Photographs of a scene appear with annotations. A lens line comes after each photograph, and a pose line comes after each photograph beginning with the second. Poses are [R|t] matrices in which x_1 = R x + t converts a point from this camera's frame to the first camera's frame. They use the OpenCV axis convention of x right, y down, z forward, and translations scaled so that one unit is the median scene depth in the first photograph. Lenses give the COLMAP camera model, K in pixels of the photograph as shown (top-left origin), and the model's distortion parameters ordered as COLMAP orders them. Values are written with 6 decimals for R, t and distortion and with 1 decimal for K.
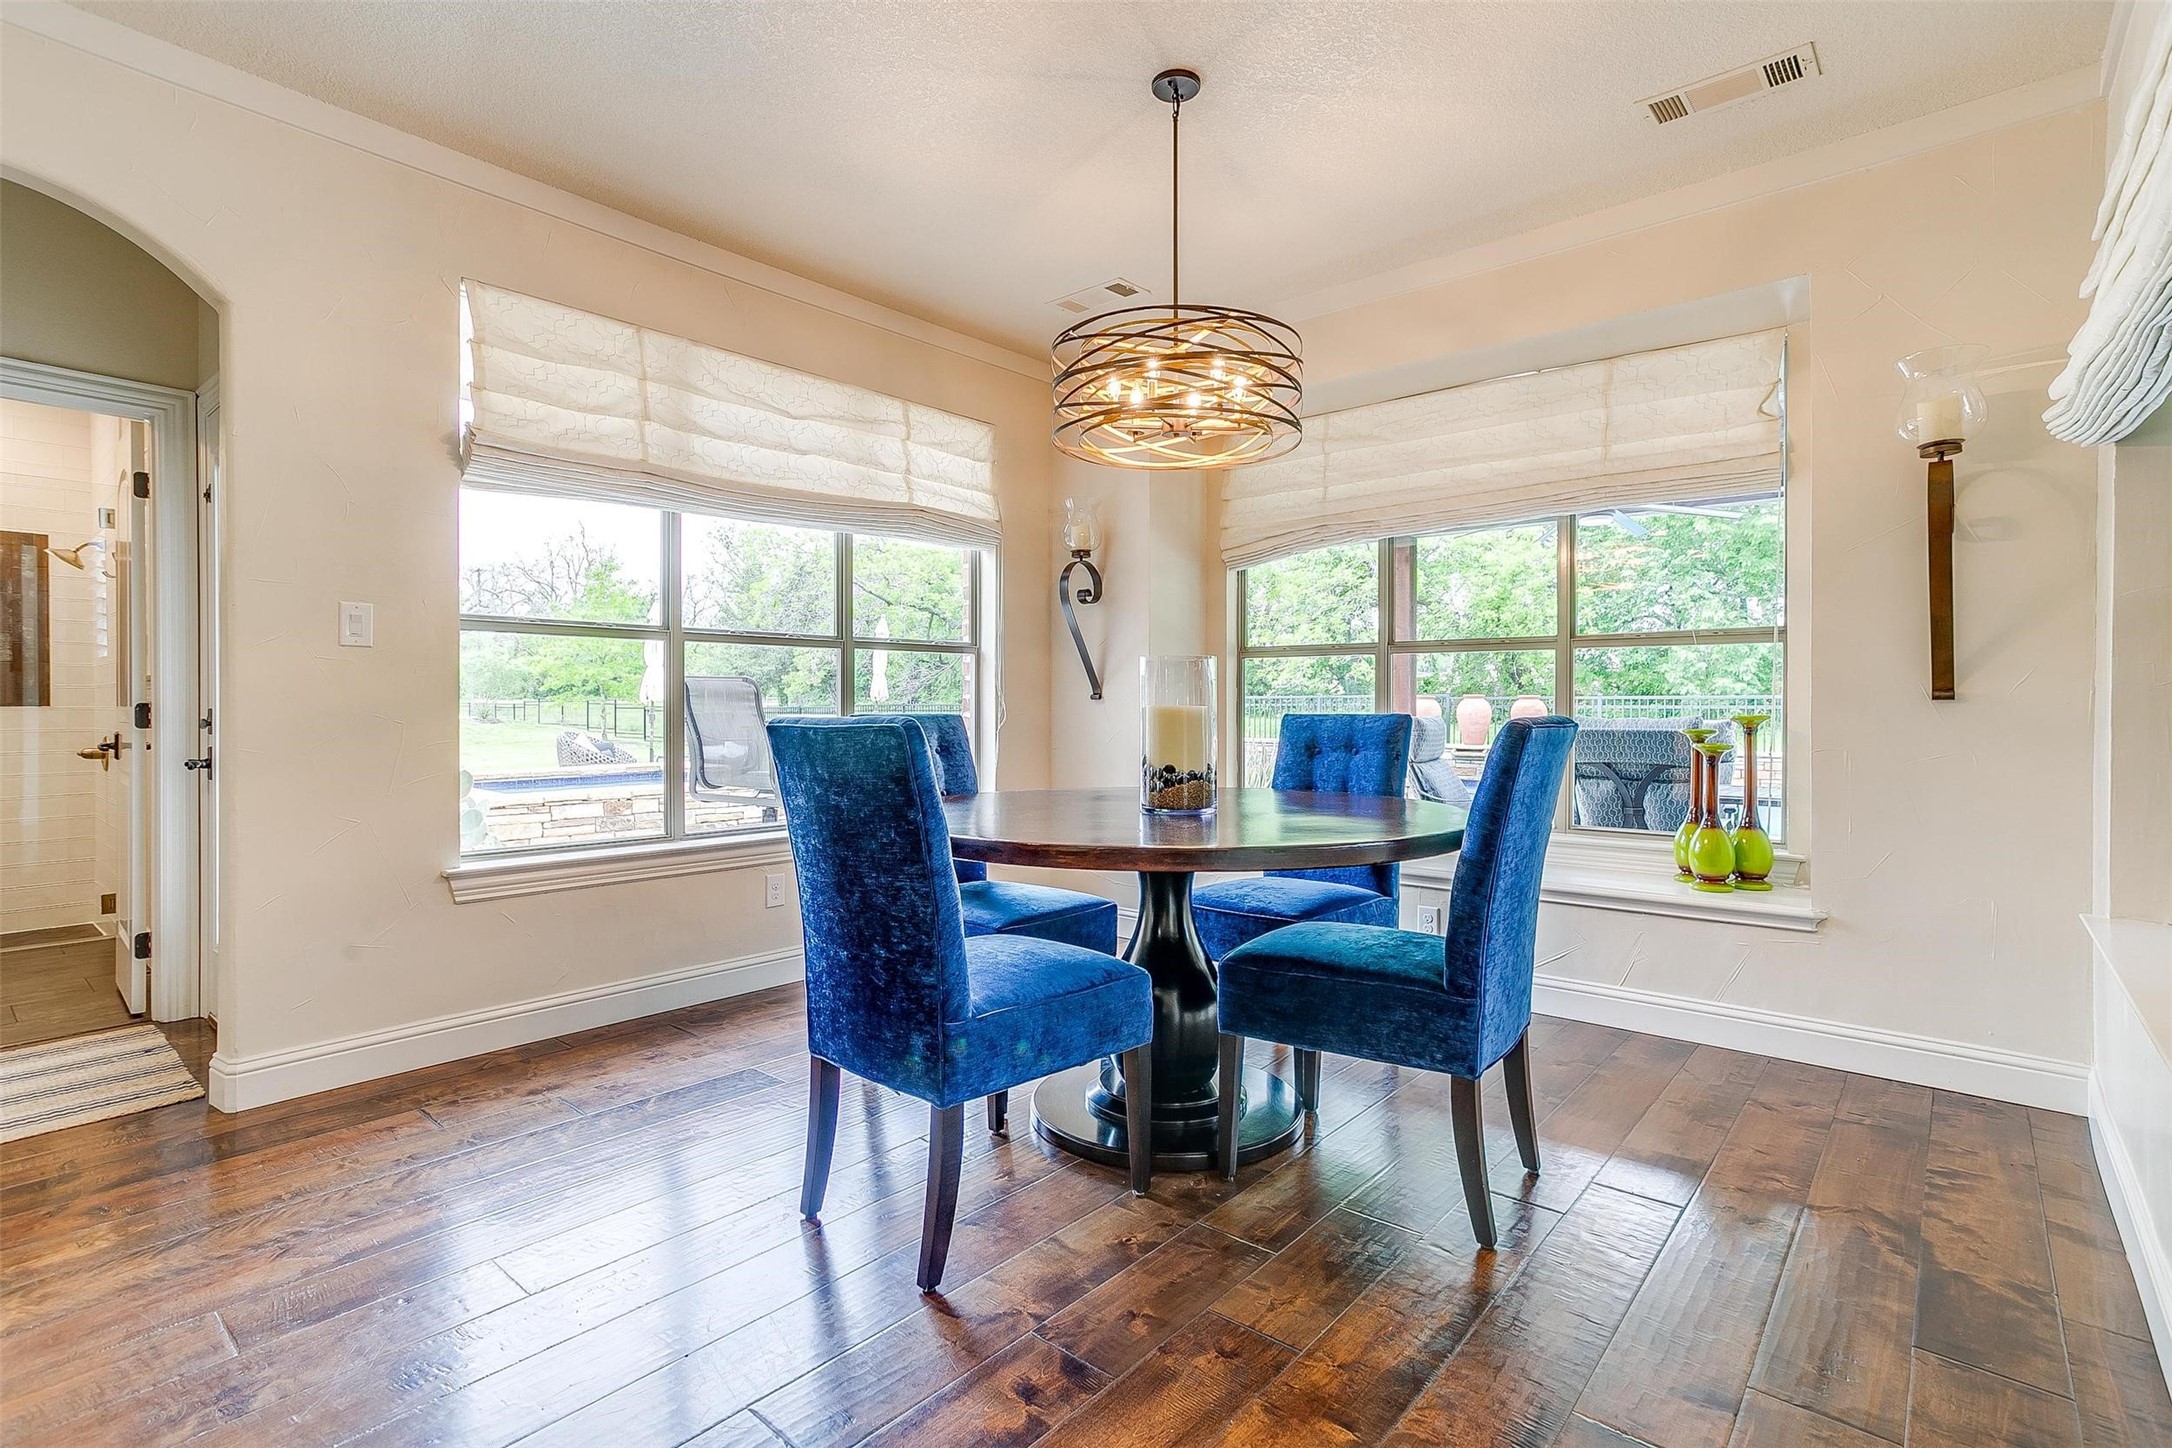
lens RADIAL K [[1029.7, 0, 1065.2], [0, 1029.7, 708.5], [0, 0, 1]] dist [-0.032886, 0.014526]
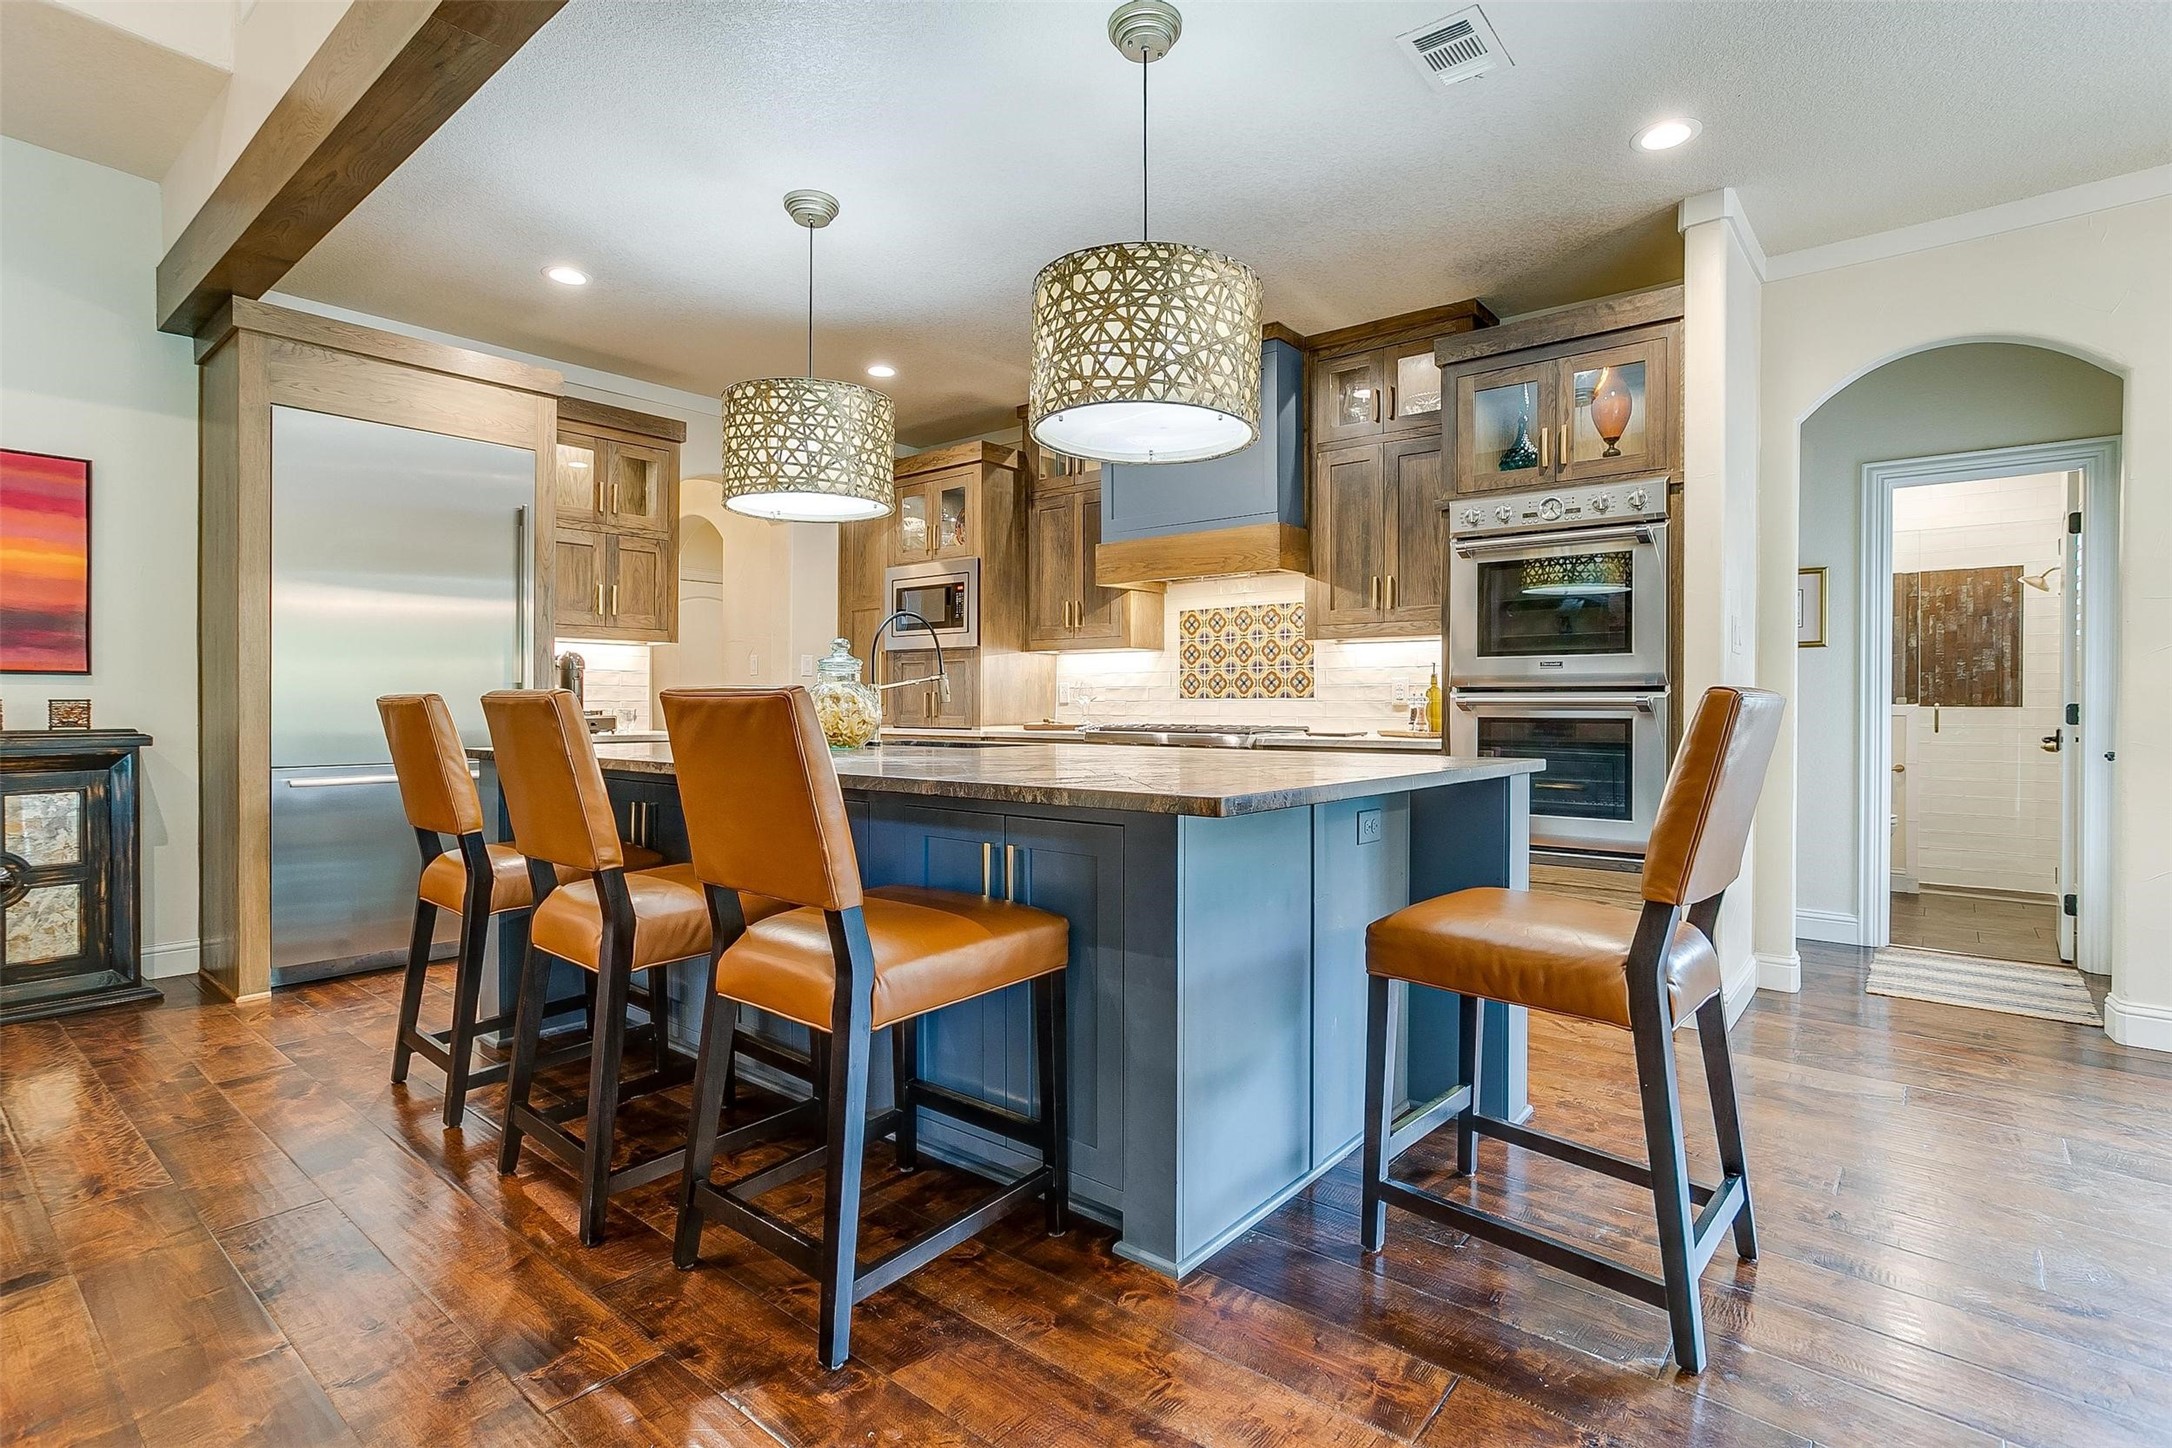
lens RADIAL K [[1061.2, 0, 1130.6], [0, 1061.2, 701.1], [0, 0, 1]] dist [-0.089250, 0.050640]
pose [[0.040098, -0.000994, -0.999195, 0.261797], [-0.010463, 0.999944, -0.001414, 0.004833], [0.999141, 0.010512, 0.040085, -0.175443]]
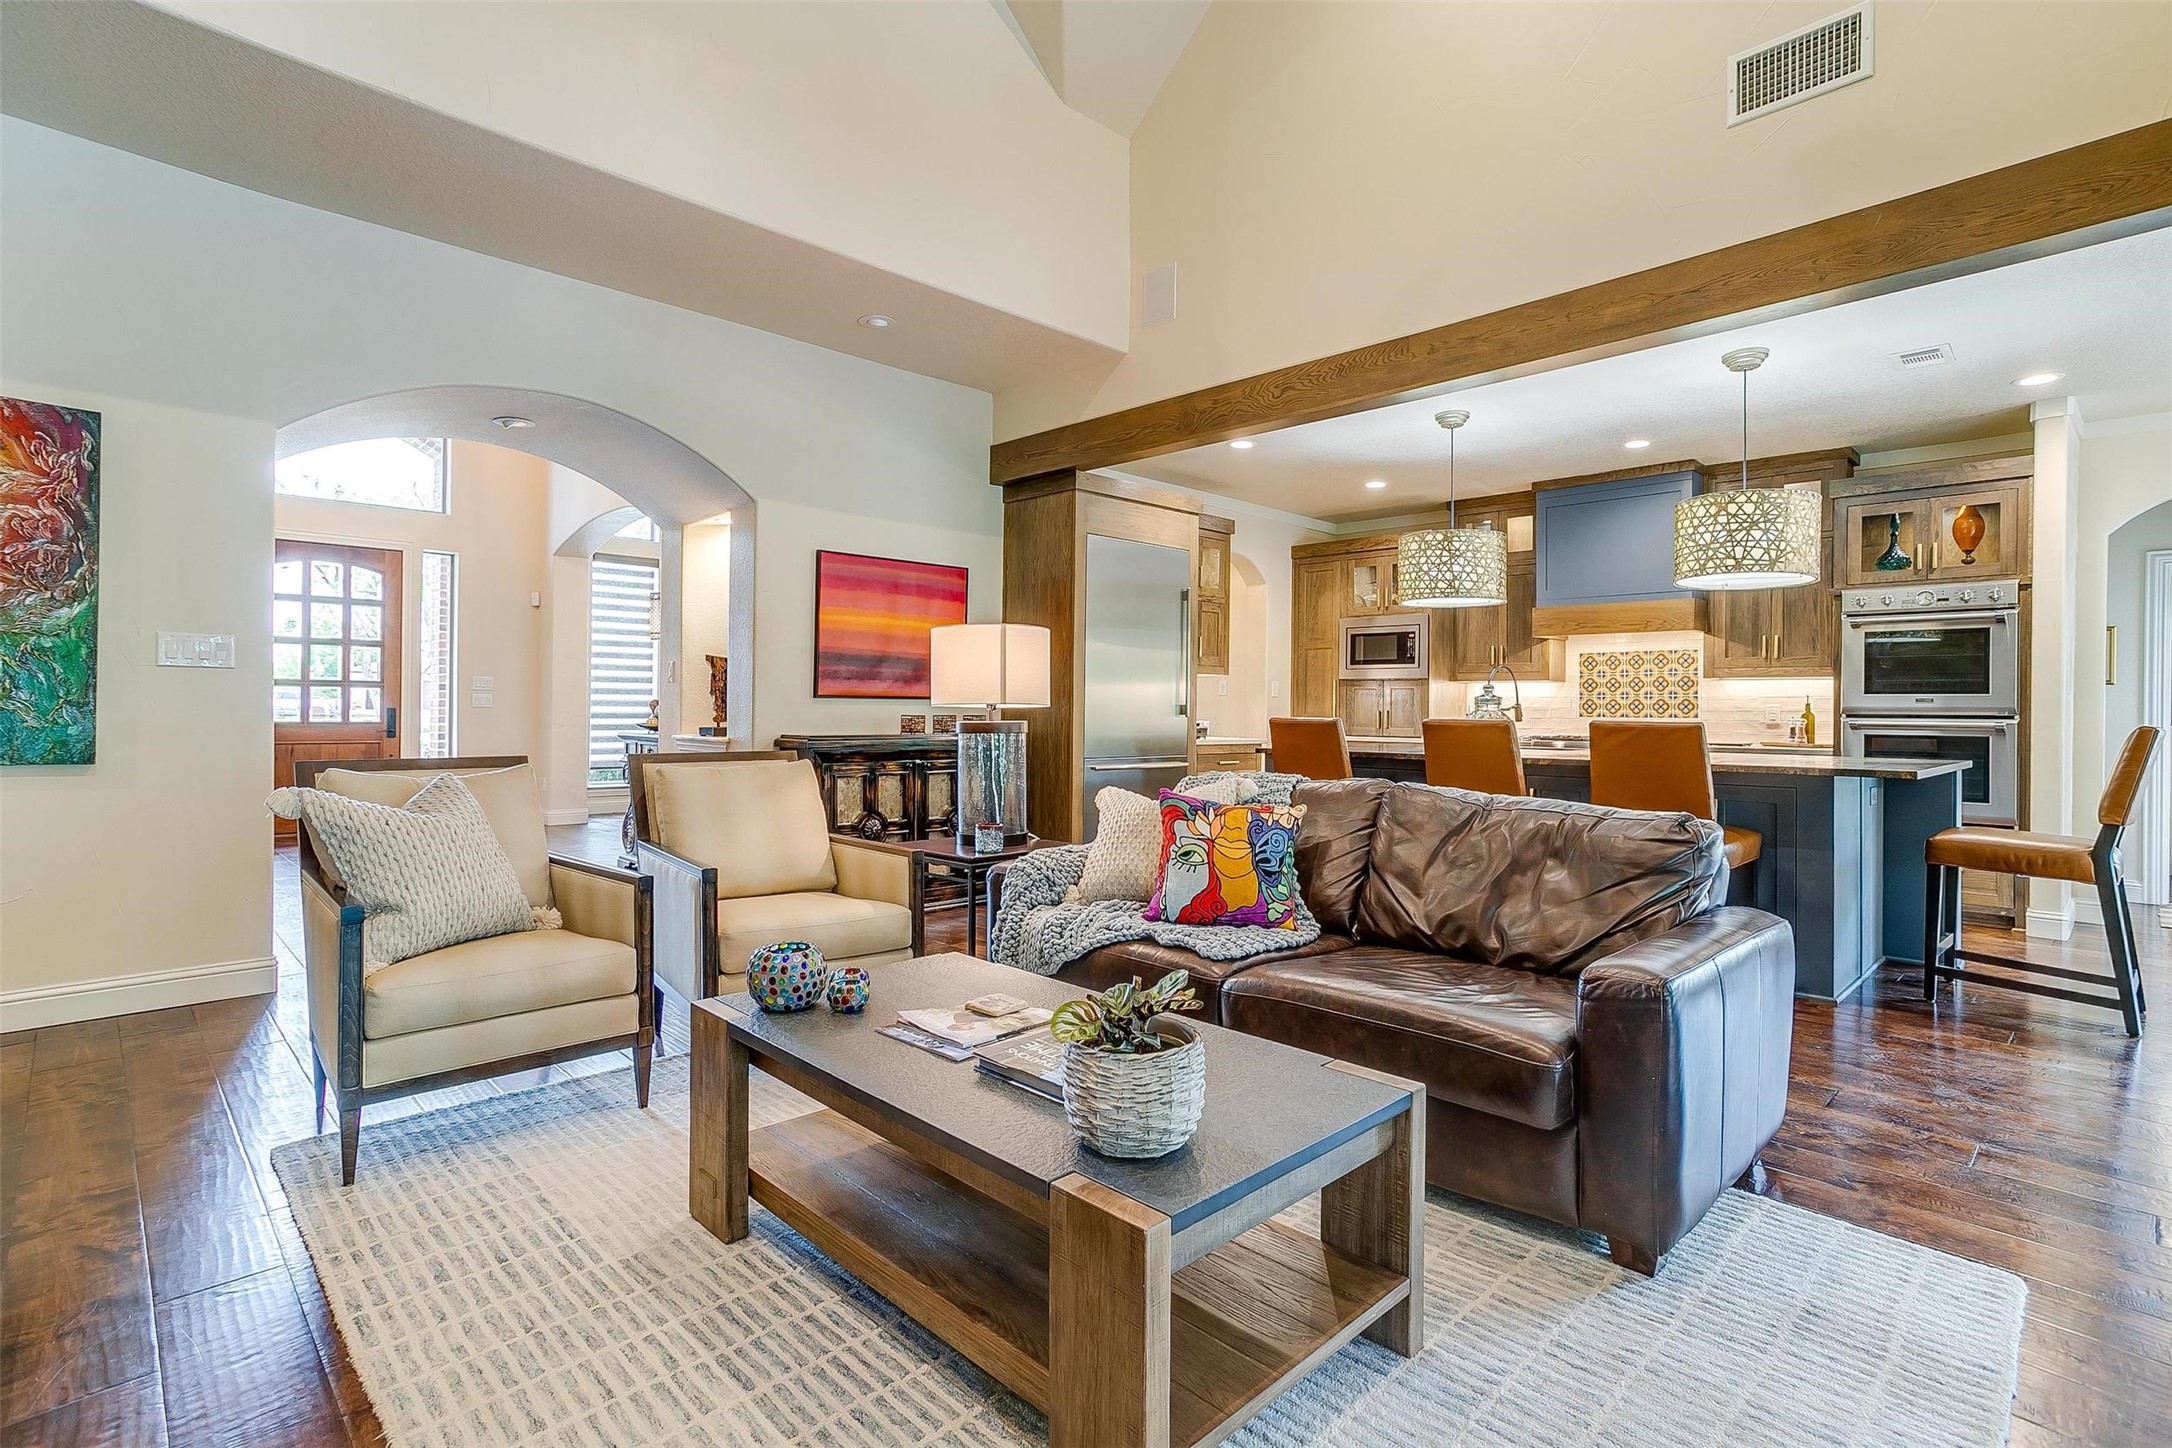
lens RADIAL K [[1067.0, 0, 1138.8], [0, 1067.0, 678.0], [0, 0, 1]] dist [0.002938, 0.000663]
pose [[-0.048612, -0.027629, -0.998436, 0.883494], [-0.018594, 0.999469, -0.026753, -0.005754], [0.998645, 0.017265, -0.049100, -0.798436]]
